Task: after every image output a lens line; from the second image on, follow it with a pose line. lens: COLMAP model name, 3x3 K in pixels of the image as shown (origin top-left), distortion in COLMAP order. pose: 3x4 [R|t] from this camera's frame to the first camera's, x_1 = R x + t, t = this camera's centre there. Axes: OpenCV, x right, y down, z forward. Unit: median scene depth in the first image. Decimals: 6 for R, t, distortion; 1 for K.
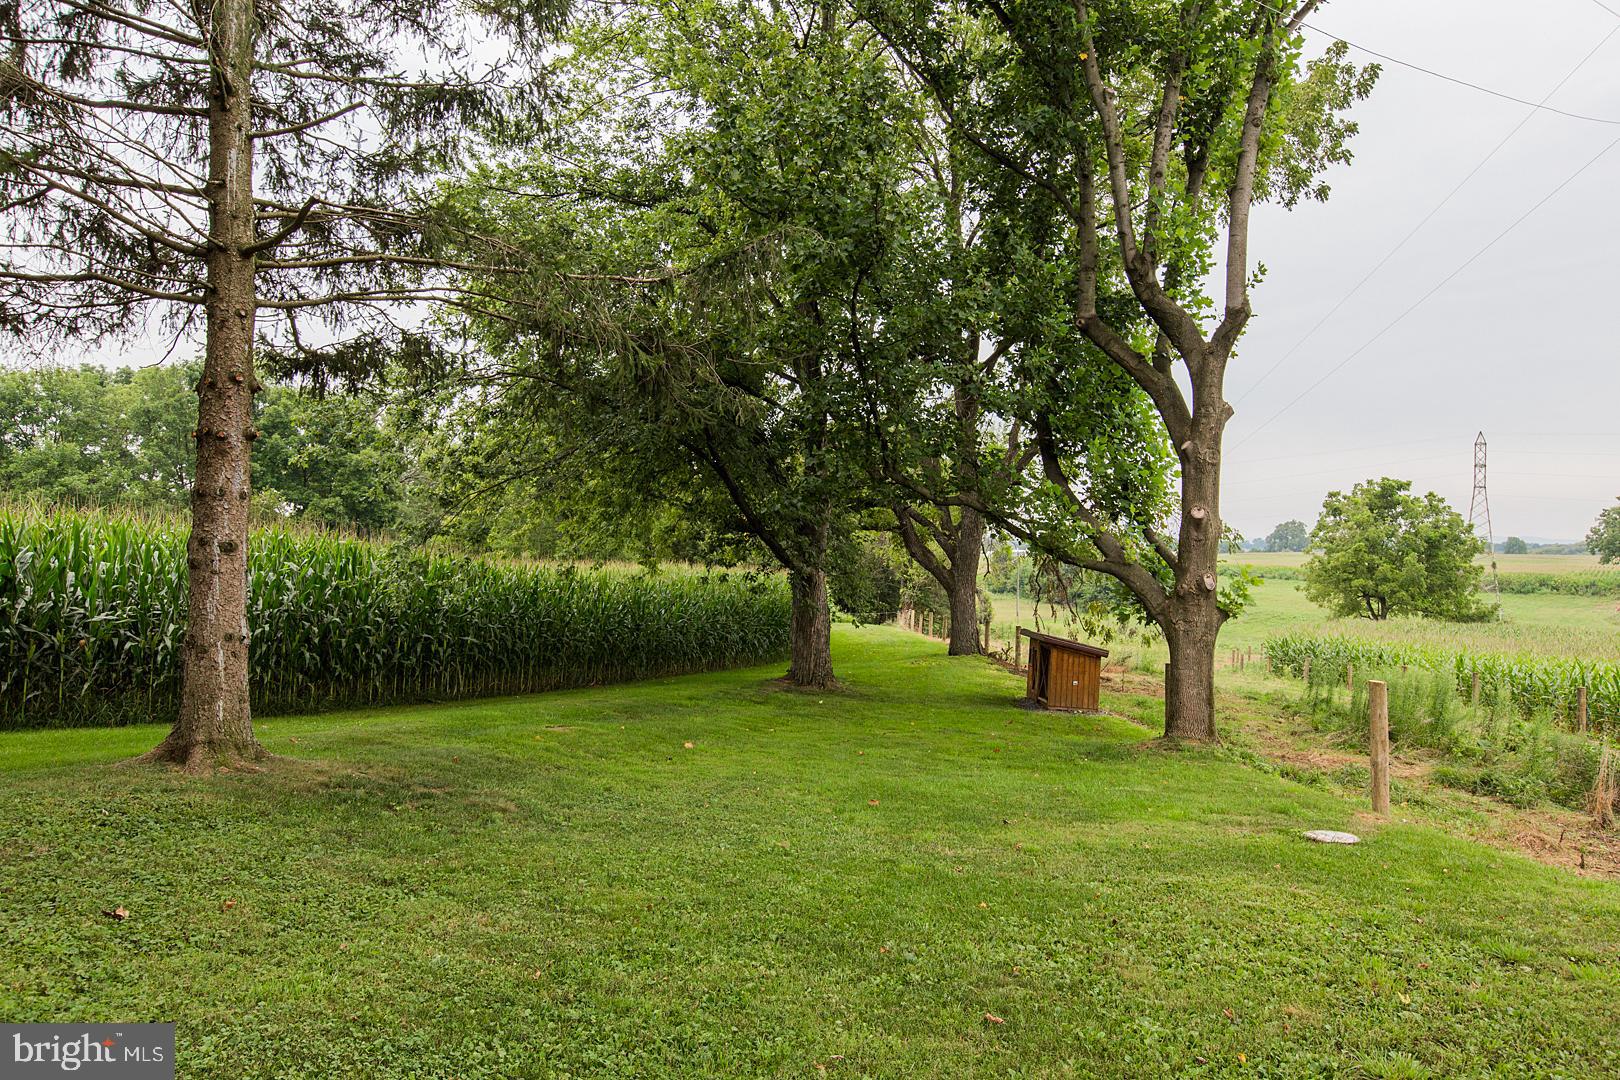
lens RADIAL K [[1047.2, 0, 807.9], [0, 1047.2, 536.0], [0, 0, 1]] dist [0.002307, 0.001691]
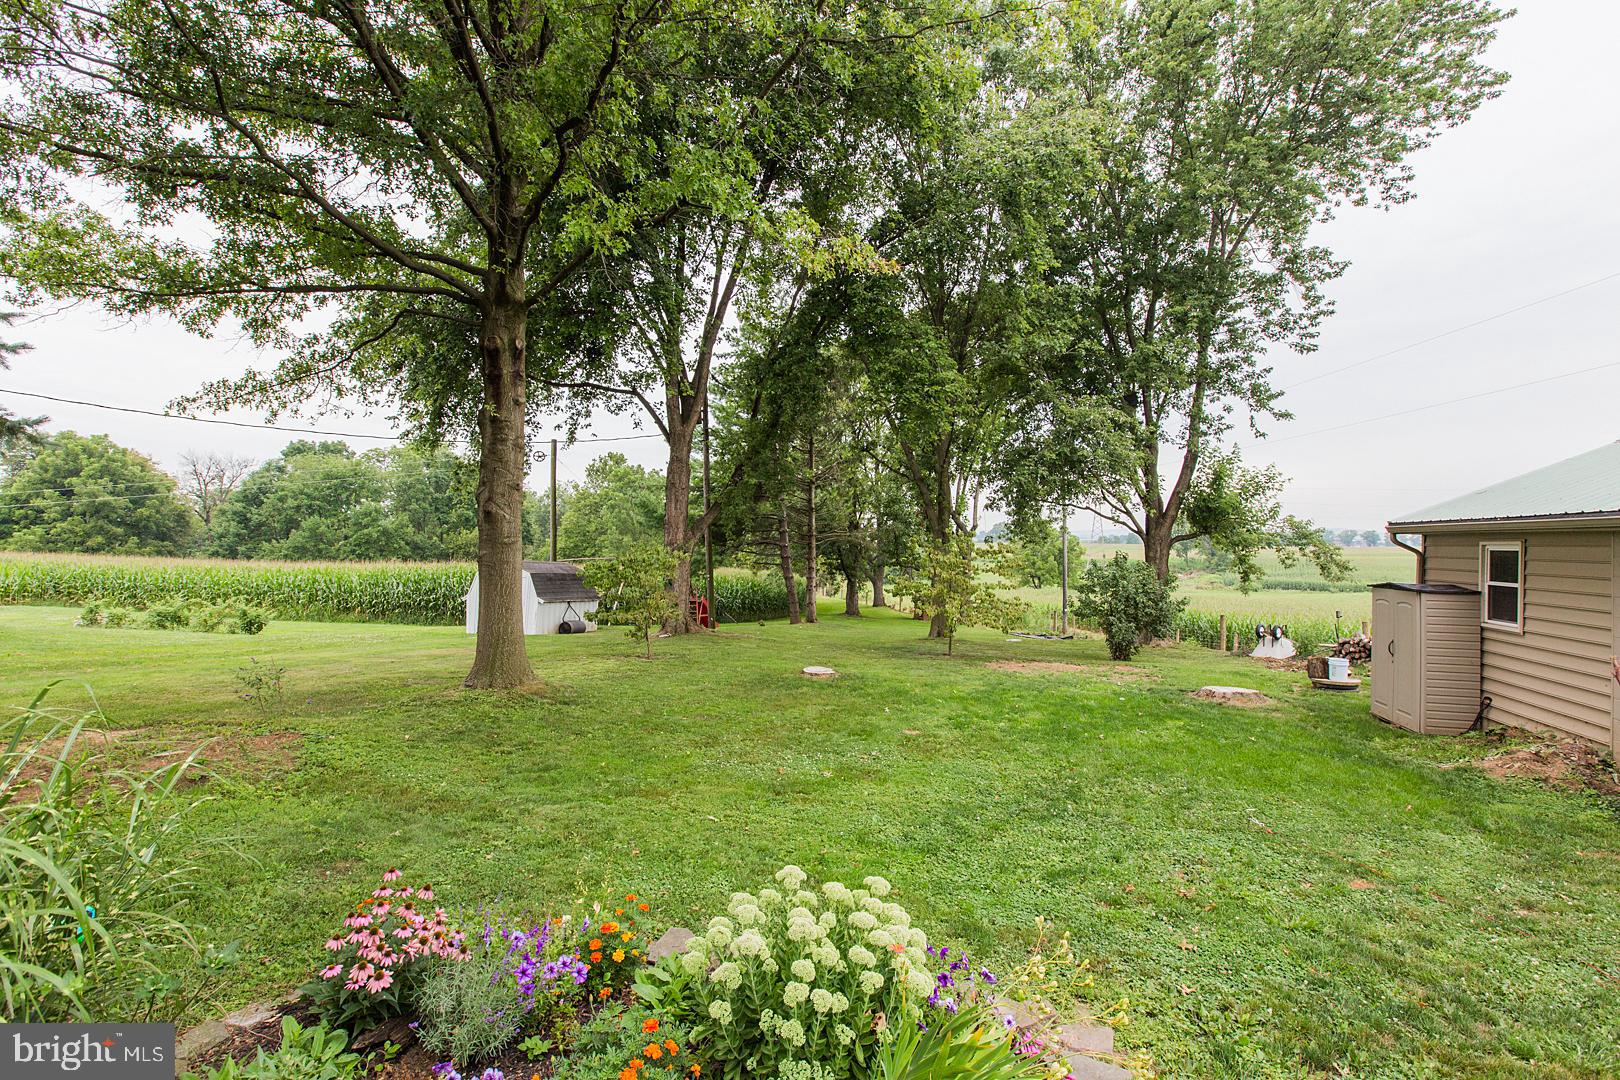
lens RADIAL K [[759.1, 0, 810.3], [0, 759.1, 536.5], [0, 0, 1]] dist [-0.001769, -0.000024]
pose [[0.983375, -0.000086, 0.181587, -0.773221], [-0.002044, 0.999931, 0.011541, -0.183680], [-0.181575, -0.011720, 0.983307, -1.829046]]
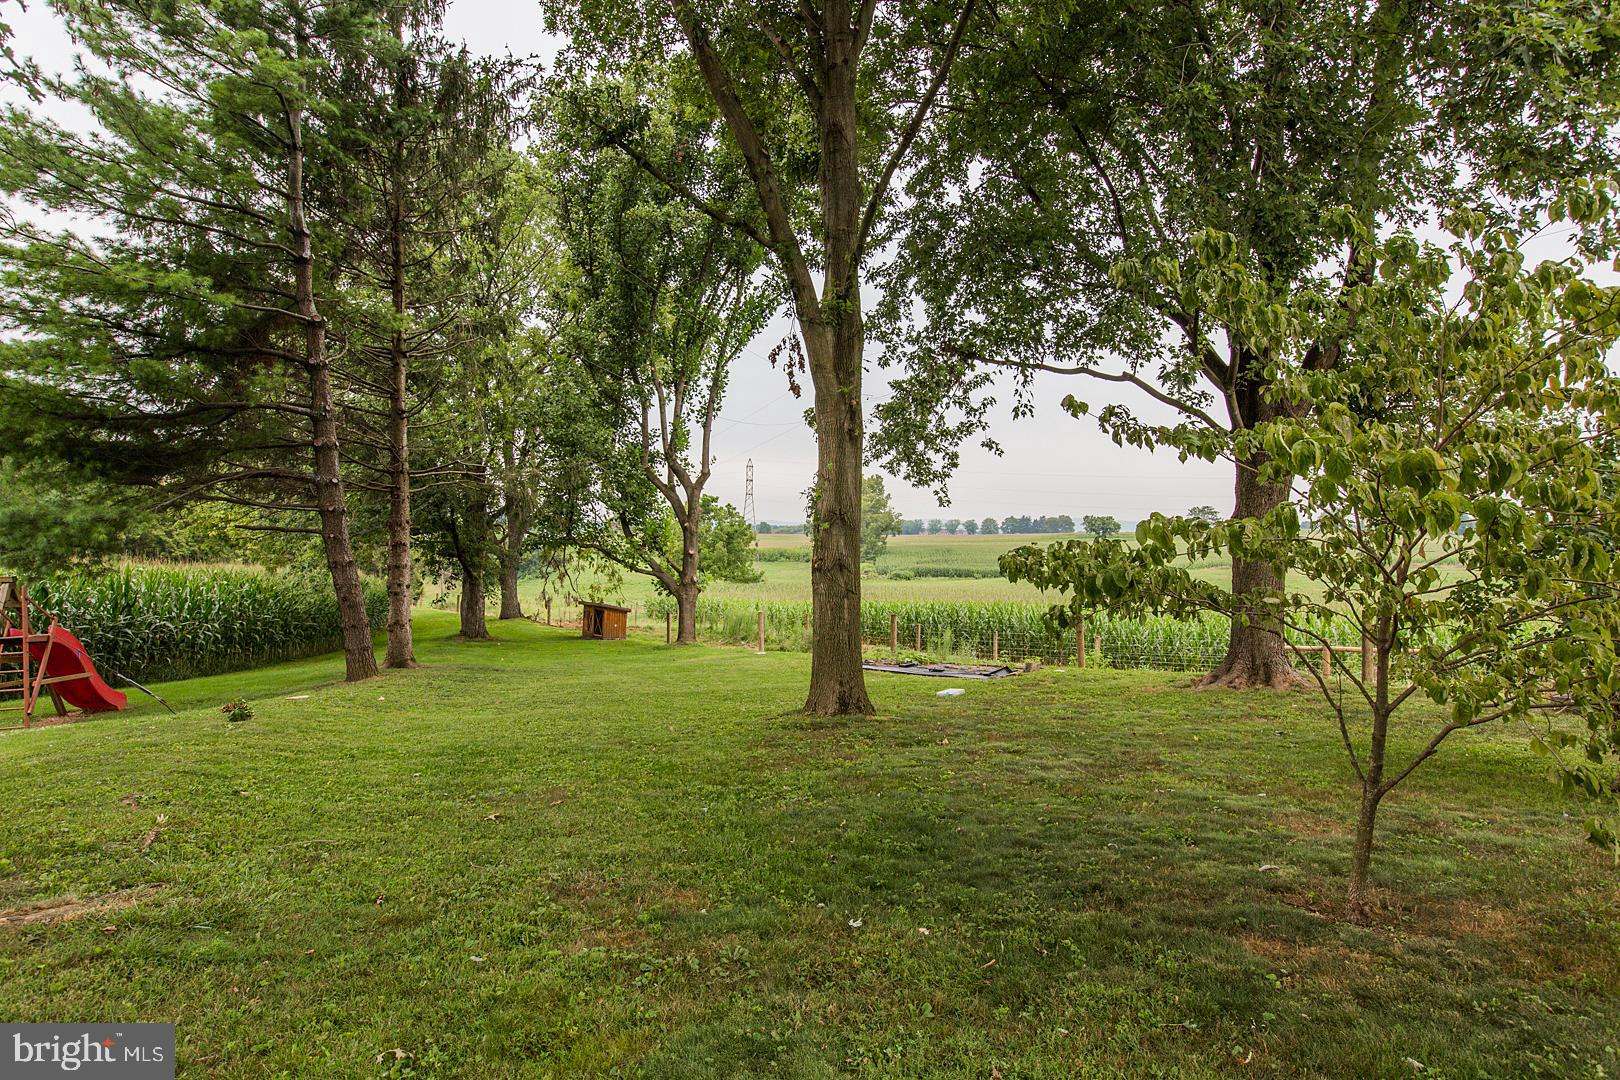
lens RADIAL K [[868.7, 0, 815.7], [0, 868.7, 528.6], [0, 0, 1]] dist [0.001158, 0.000652]
pose [[0.793717, -0.003958, 0.608274, -0.610425], [-0.003237, 0.999937, 0.010730, -0.092429], [-0.608278, -0.010486, 0.793655, -0.780449]]
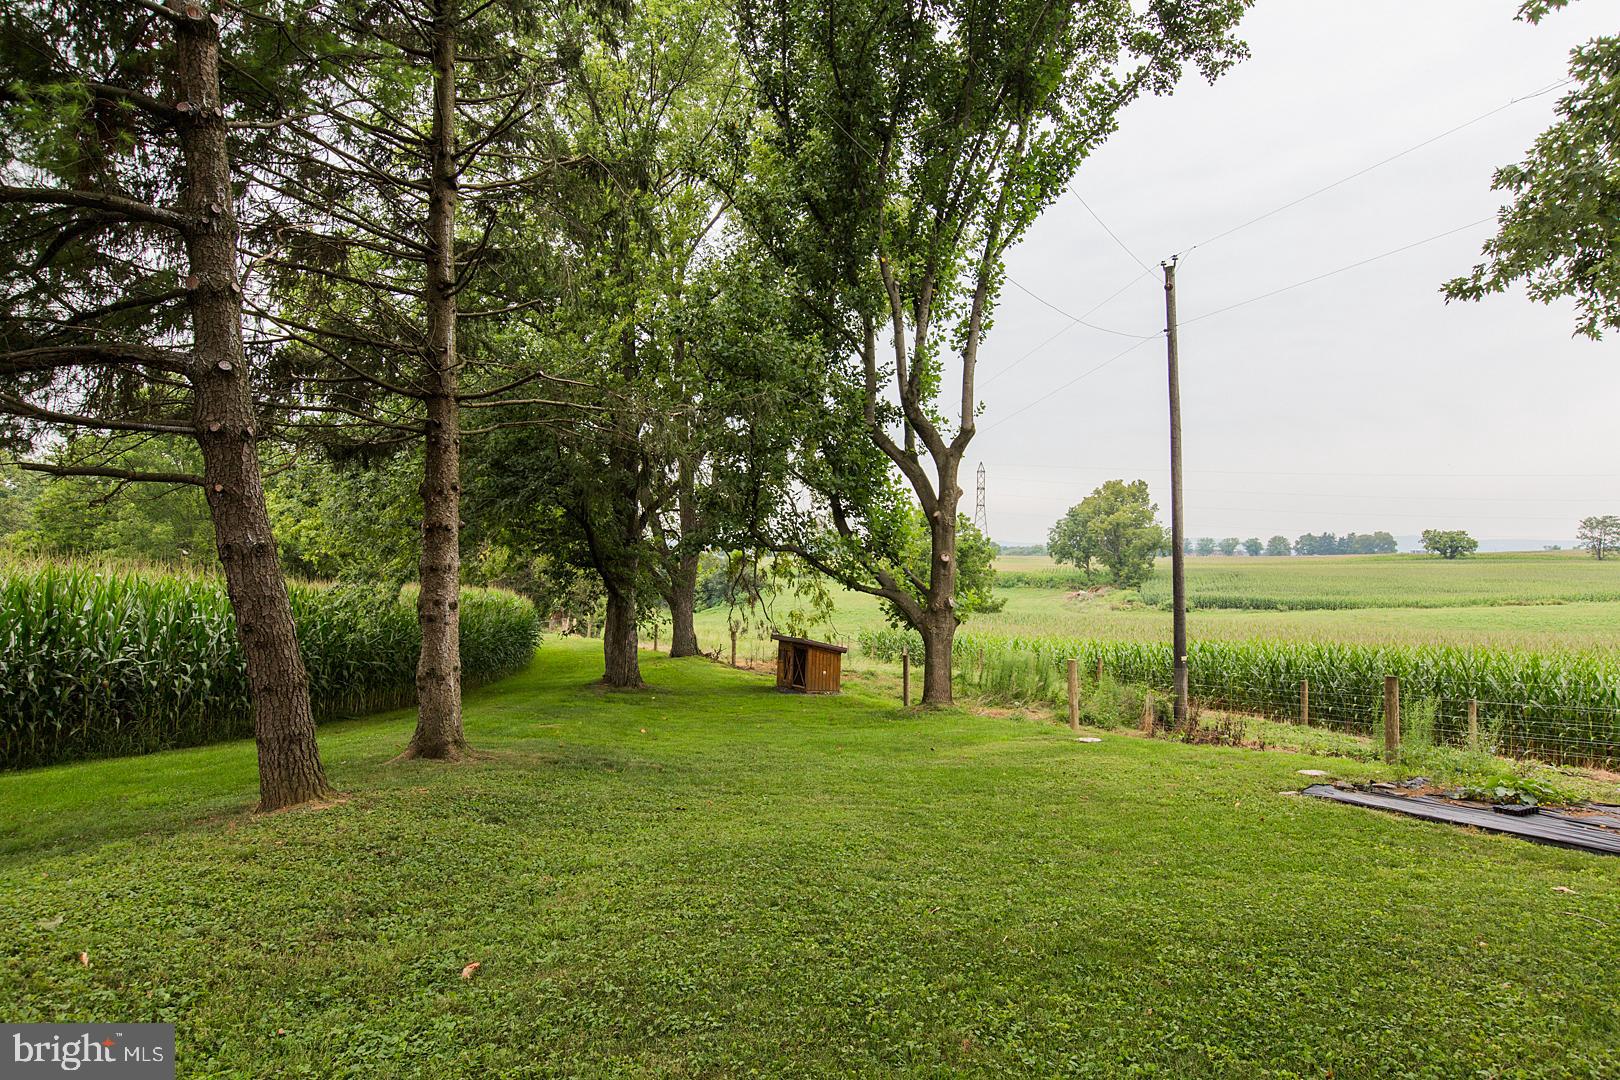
lens RADIAL K [[998.1, 0, 814.6], [0, 998.1, 539.4], [0, 0, 1]] dist [-0.000318, -0.000128]
pose [[0.912909, -0.001222, 0.408162, -0.375682], [0.001616, 0.999999, -0.000620, -0.044546], [-0.408161, 0.001226, 0.912909, -0.254040]]
